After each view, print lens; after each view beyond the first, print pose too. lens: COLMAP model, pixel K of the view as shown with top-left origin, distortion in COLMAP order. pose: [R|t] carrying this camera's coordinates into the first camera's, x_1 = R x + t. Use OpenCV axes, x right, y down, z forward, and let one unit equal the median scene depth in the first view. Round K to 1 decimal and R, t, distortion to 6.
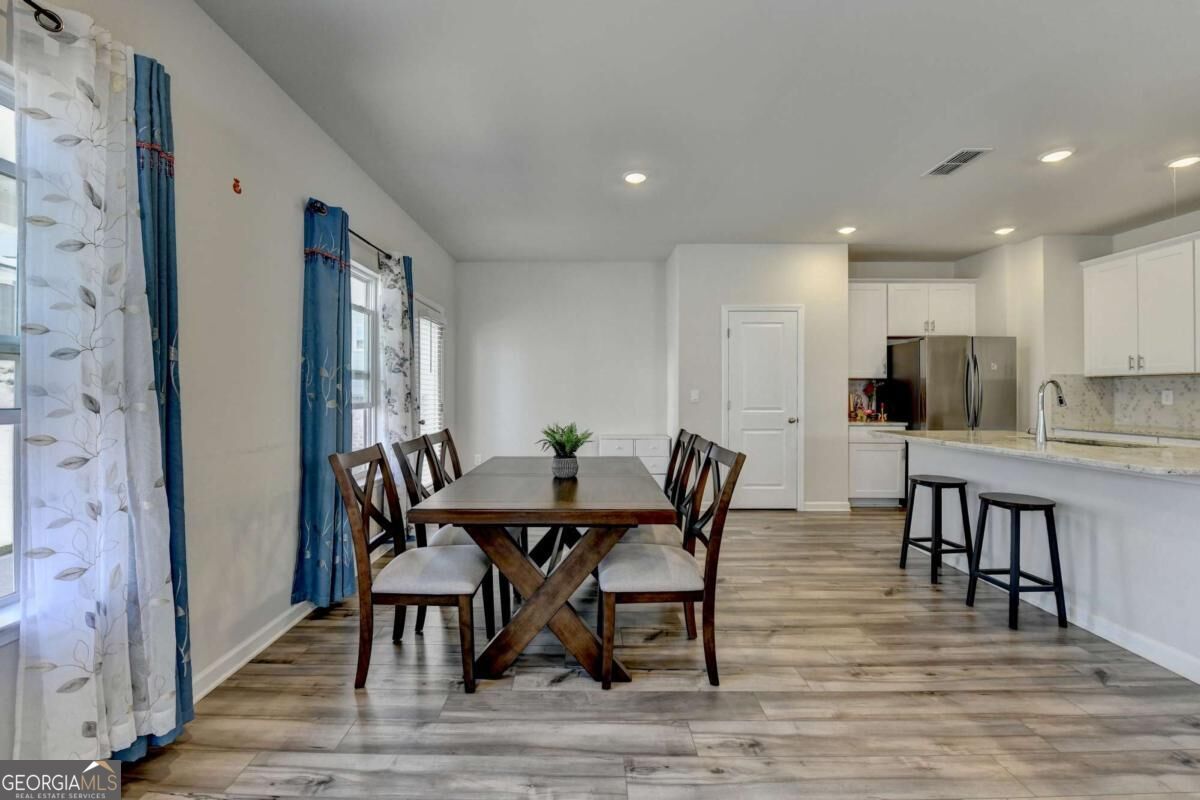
lens RADIAL K [[491.9, 0, 581.9], [0, 491.9, 394.1], [0, 0, 1]] dist [-0.011753, -0.000082]
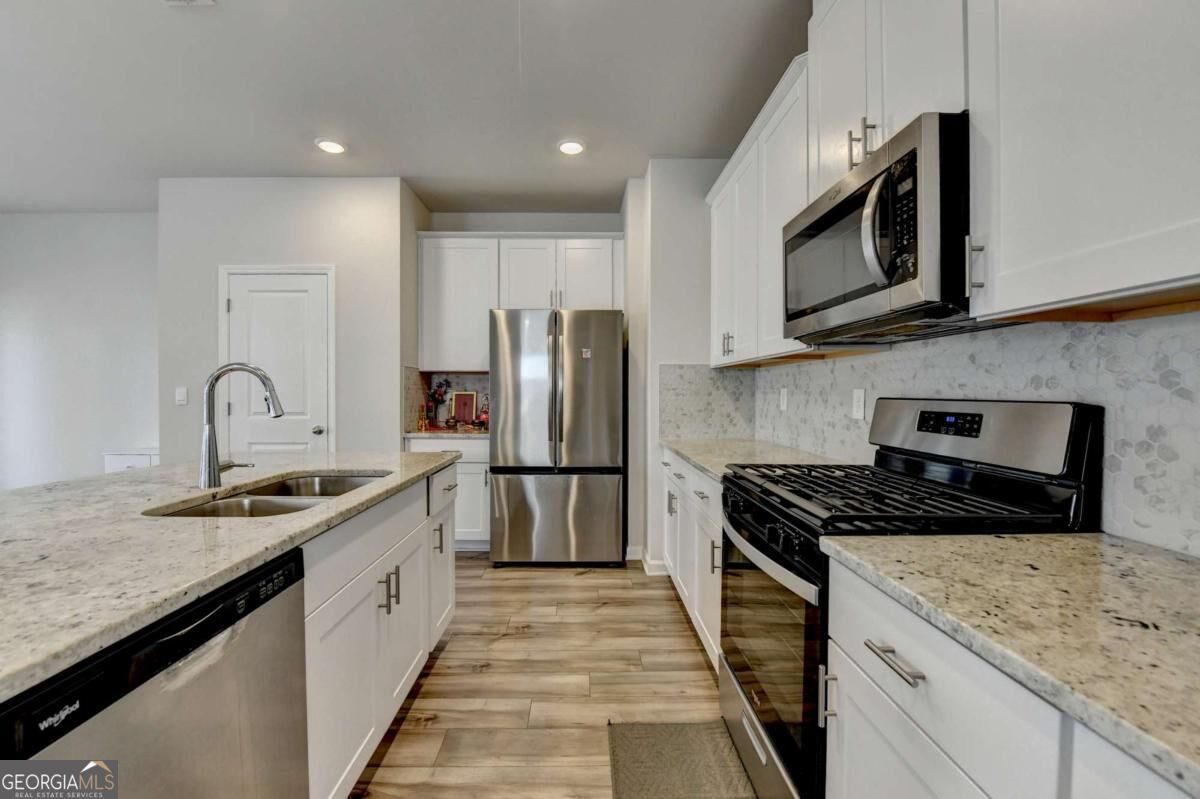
lens RADIAL K [[491.9, 0, 581.9], [0, 491.9, 393.6], [0, 0, 1]] dist [-0.011753, -0.000082]
pose [[0.999764, 0.001726, 0.021678, 0.839194], [-0.001834, 0.999986, 0.004941, -0.003405], [-0.021669, -0.004980, 0.999753, 0.315949]]
